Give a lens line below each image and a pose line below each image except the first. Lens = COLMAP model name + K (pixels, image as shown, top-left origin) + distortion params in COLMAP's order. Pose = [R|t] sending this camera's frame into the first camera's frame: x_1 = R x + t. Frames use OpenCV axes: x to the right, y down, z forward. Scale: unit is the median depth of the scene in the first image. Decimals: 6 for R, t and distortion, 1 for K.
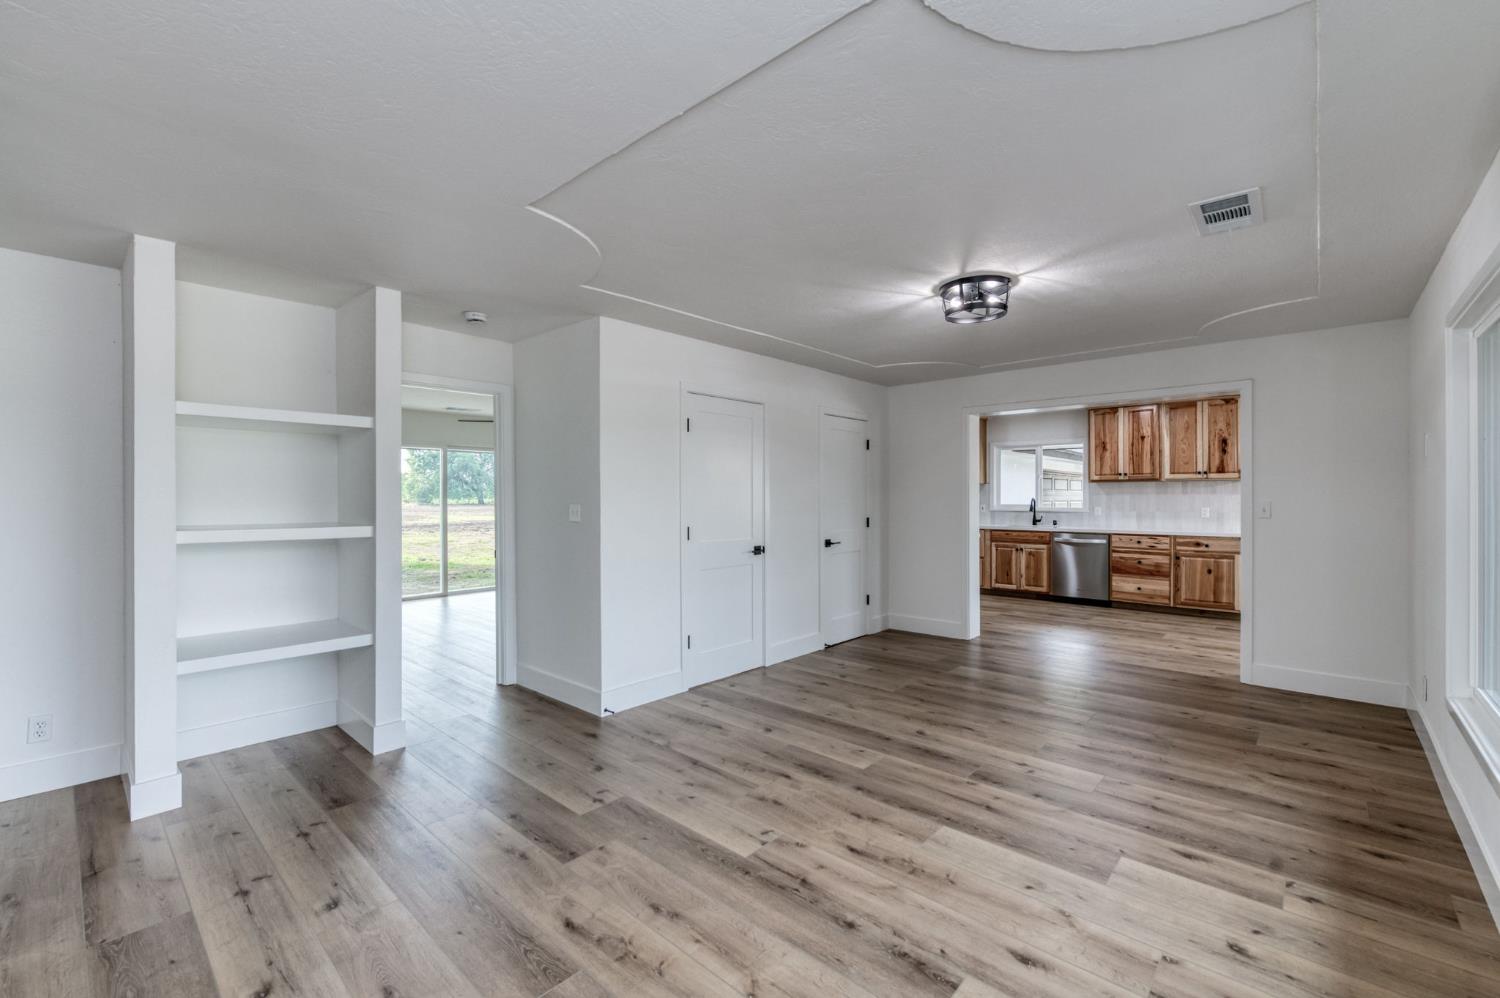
lens RADIAL K [[632.1, 0, 749.8], [0, 632.1, 496.5], [0, 0, 1]] dist [0.006001, -0.001111]
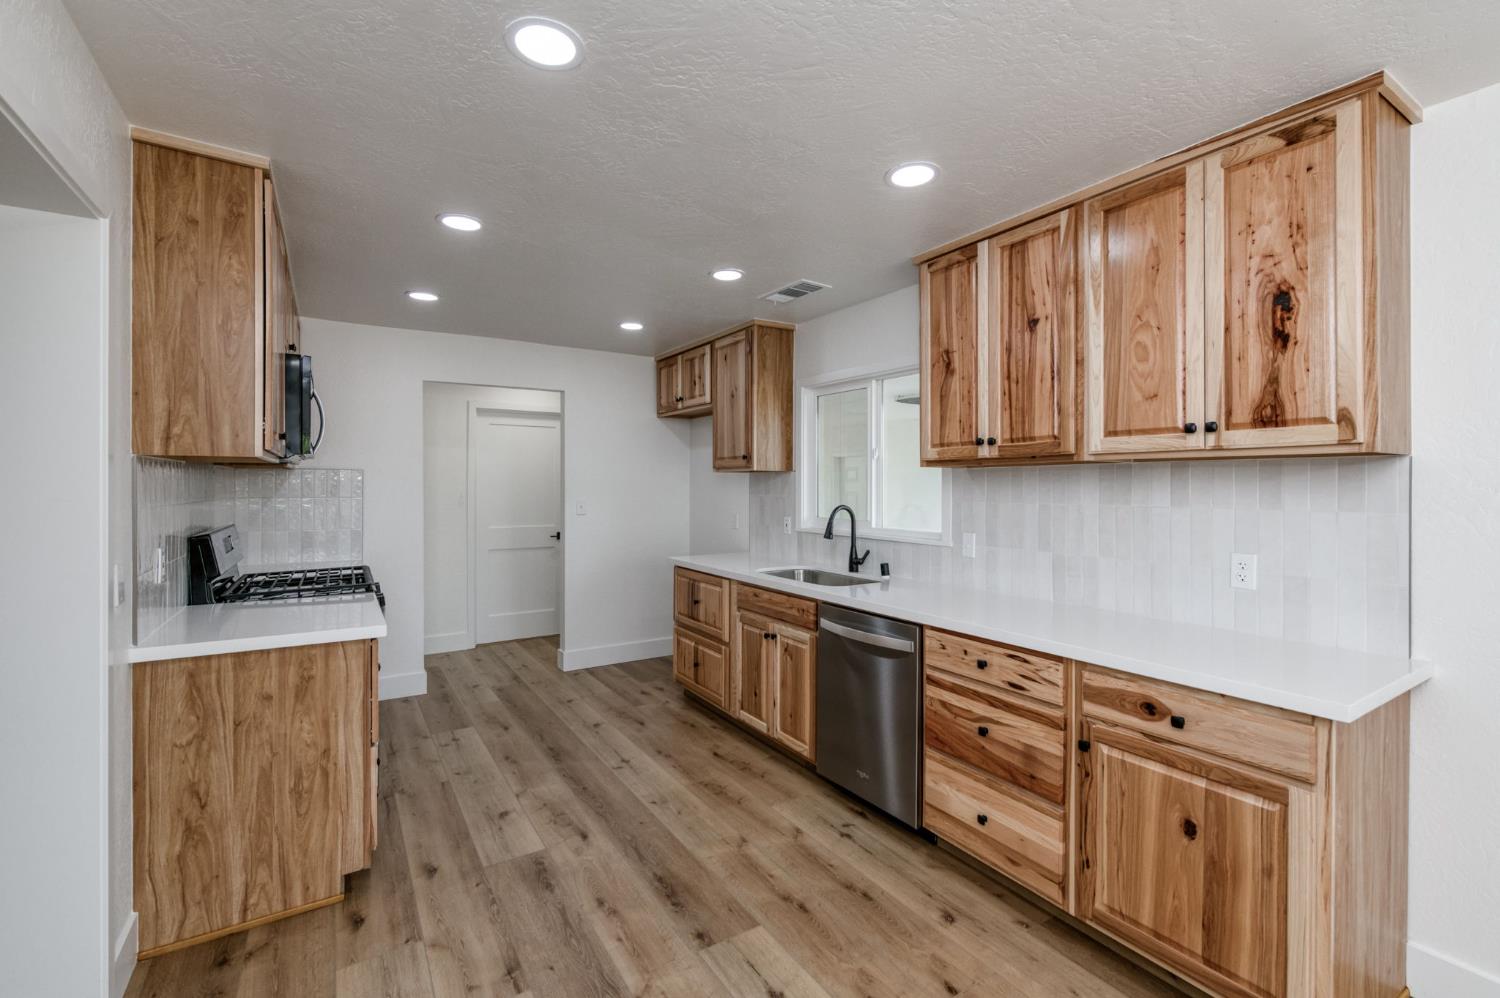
lens RADIAL K [[666.2, 0, 765.6], [0, 666.2, 485.9], [0, 0, 1]] dist [-0.000765, -0.000190]
pose [[0.970084, 0.004787, -0.242721, 0.587299], [-0.004620, 0.999989, 0.001258, -0.012478], [0.242725, -0.000099, 0.970095, 0.664917]]
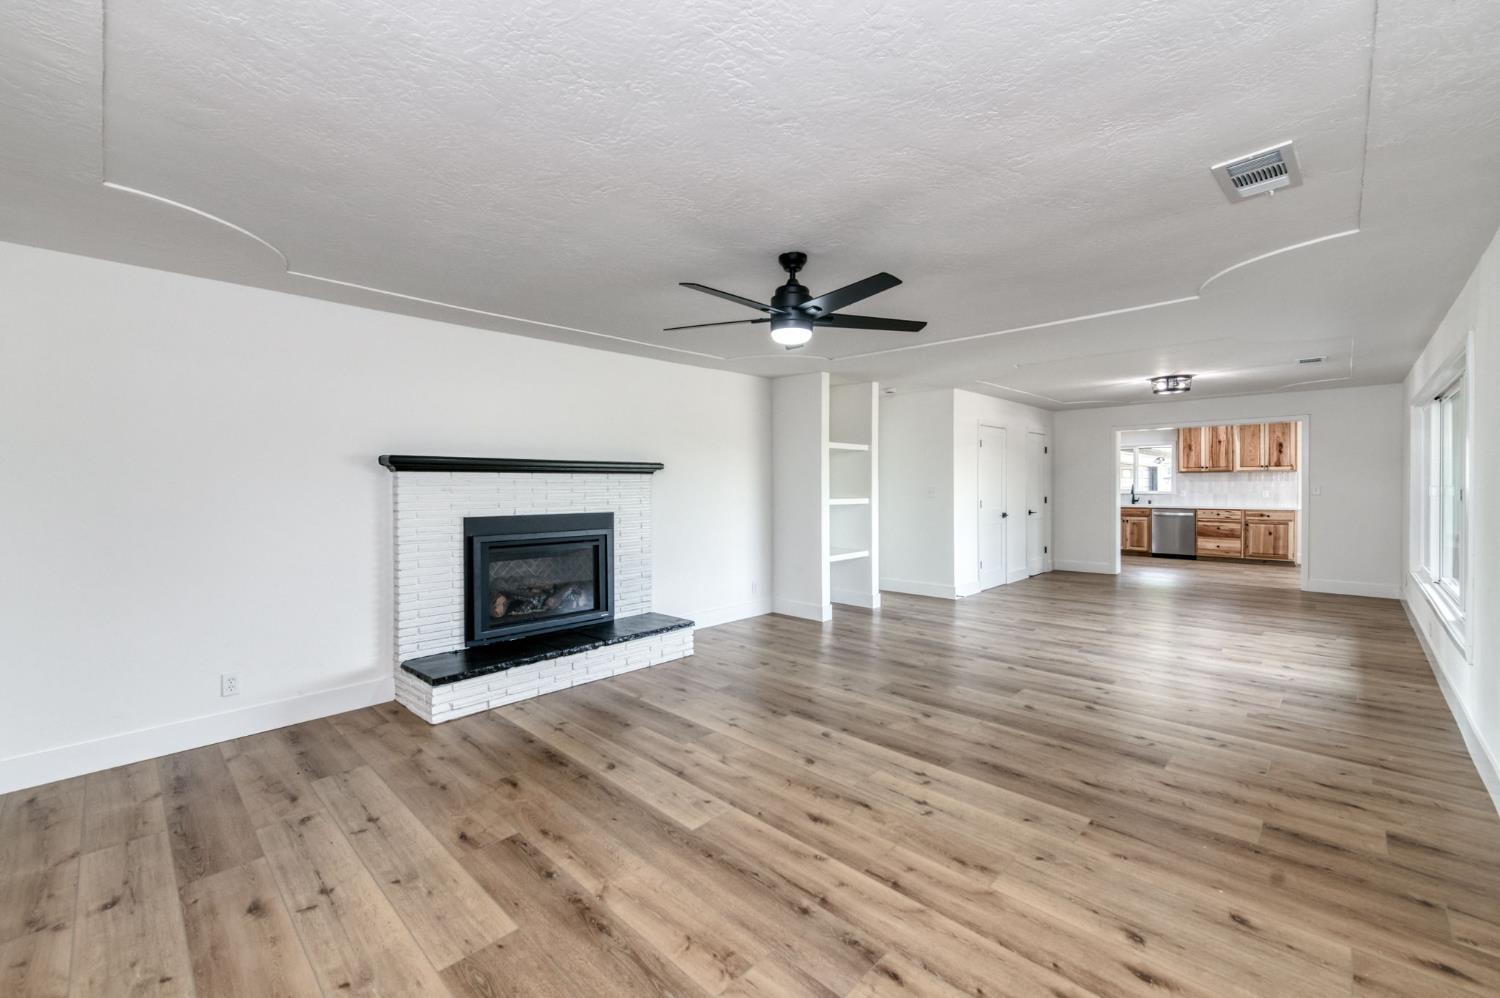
lens RADIAL K [[612.9, 0, 741.8], [0, 612.9, 494.0], [0, 0, 1]] dist [0.001795, -0.001361]
pose [[0.999530, -0.001907, -0.030602, -0.428408], [0.002377, 0.999880, 0.015329, 0.001469], [0.030569, -0.015394, 0.999414, -0.430705]]
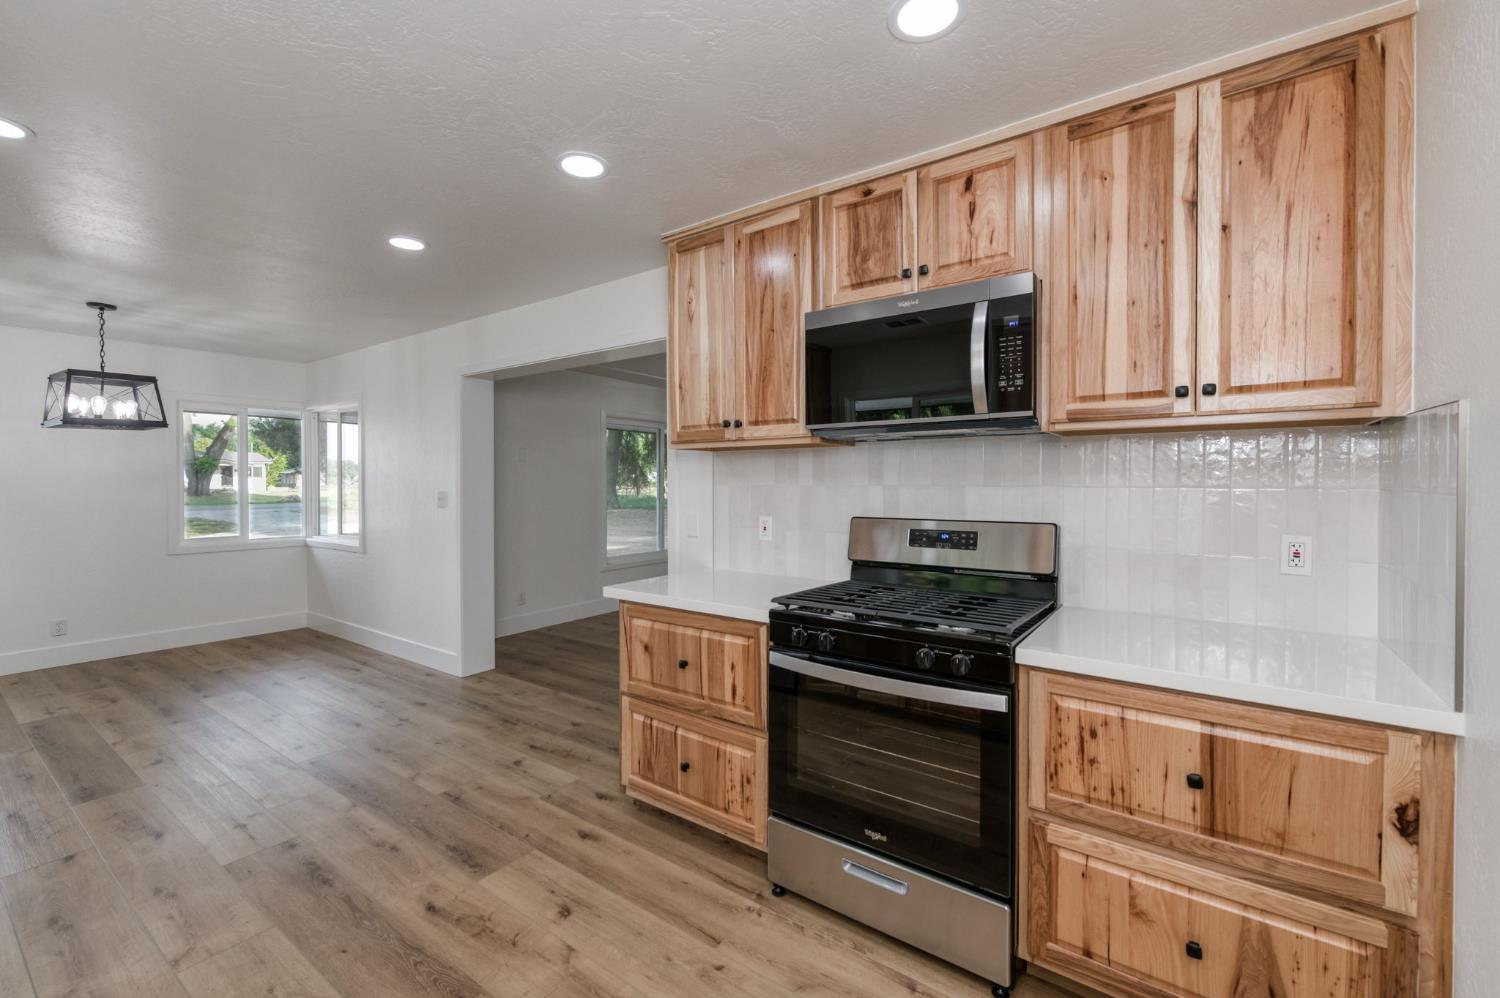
lens RADIAL K [[632.1, 0, 760.6], [0, 632.1, 484.6], [0, 0, 1]] dist [0.006001, -0.001111]
pose [[-0.992531, 0.002949, -0.121959, 0.300429], [0.001722, 0.999947, 0.010165, -0.005014], [0.121982, 0.009879, -0.992483, 1.270869]]
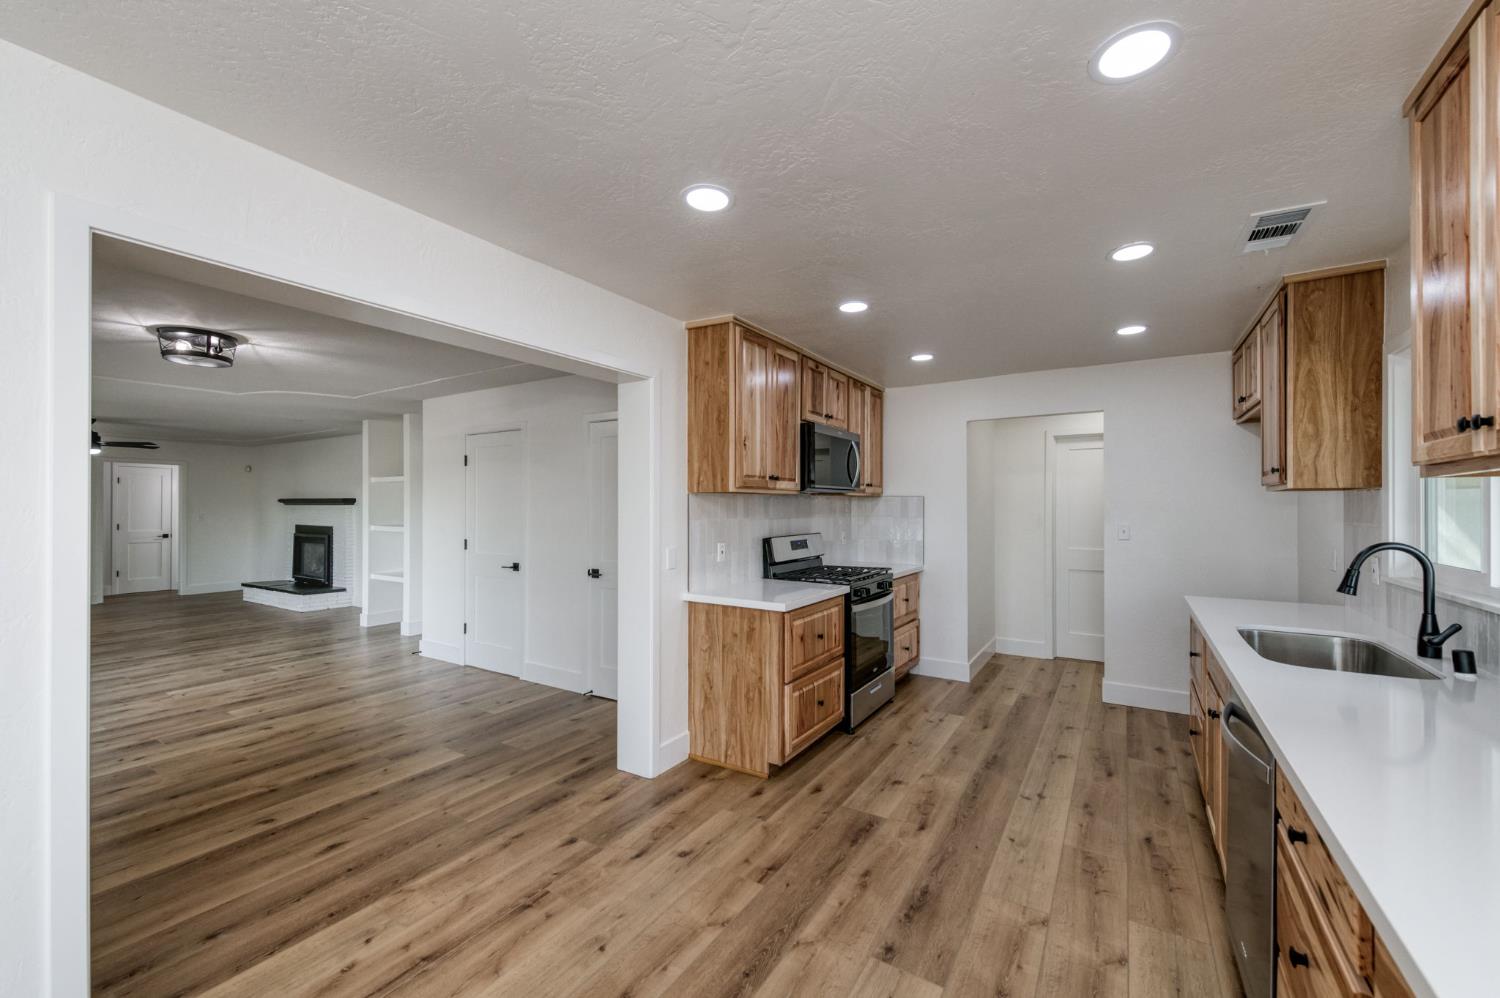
lens RADIAL K [[598.7, 0, 753.3], [0, 598.7, 503.2], [0, 0, 1]] dist [0.004224, -0.000781]
pose [[0.181837, -0.001578, -0.983327, 0.737740], [-0.002457, 0.999995, -0.002059, -0.014161], [0.983326, 0.002791, 0.181832, 0.825639]]
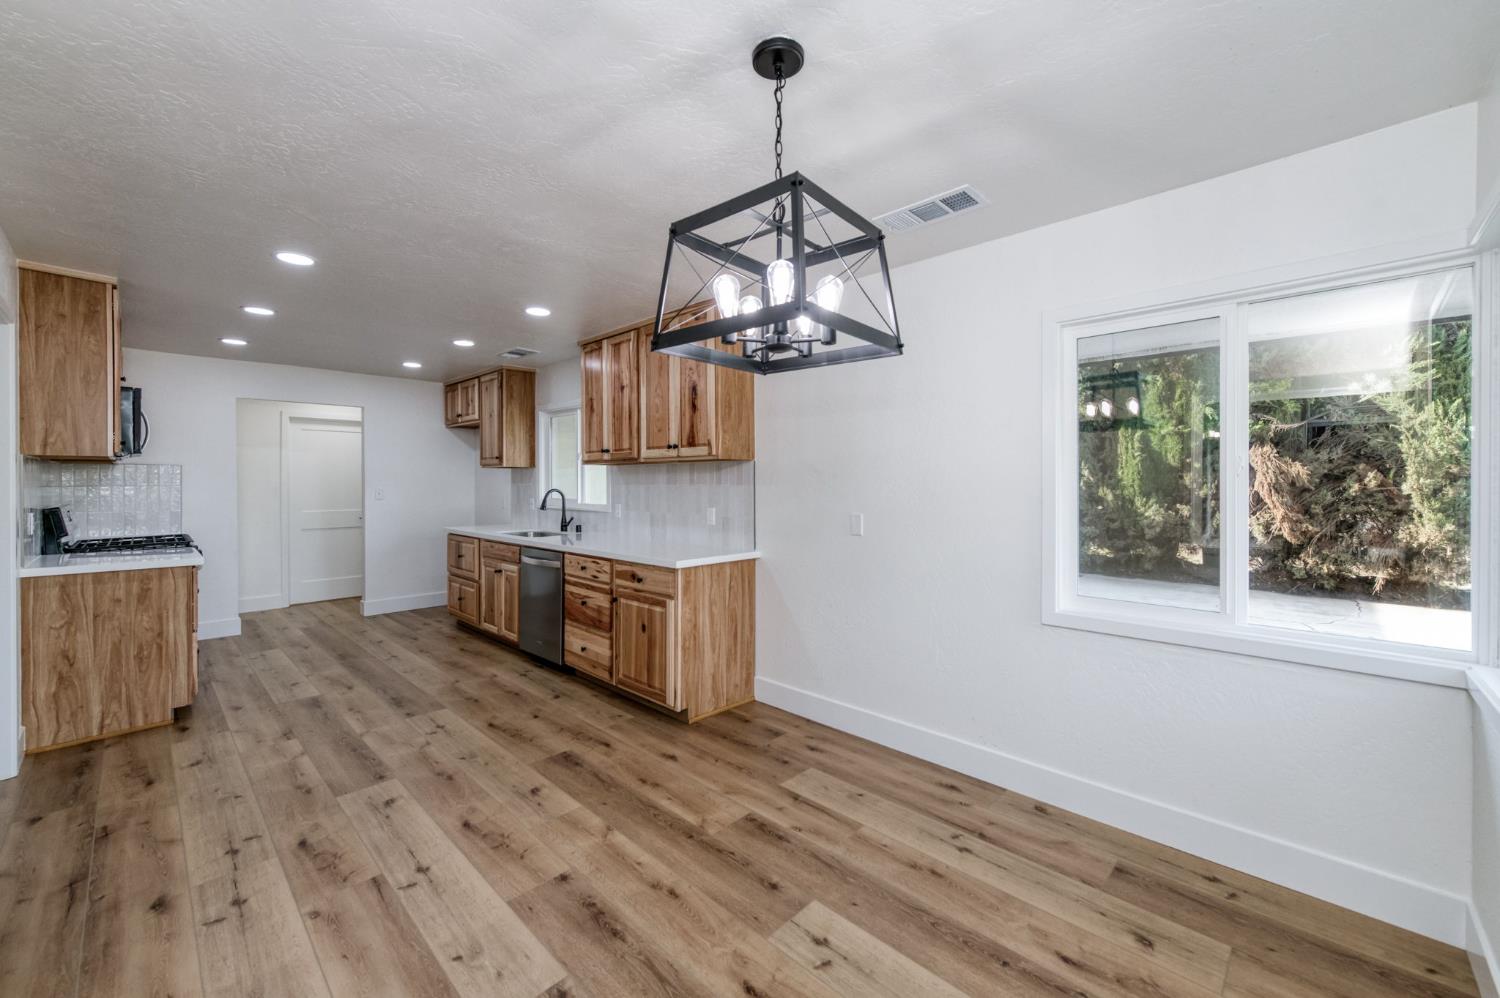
lens RADIAL K [[598.7, 0, 783.8], [0, 598.7, 484.4], [0, 0, 1]] dist [0.004224, -0.000781]
pose [[0.999970, 0.002138, 0.007486, 0.786395], [-0.002166, 0.999991, 0.003685, -0.006088], [-0.007478, -0.003701, 0.999965, 0.454817]]
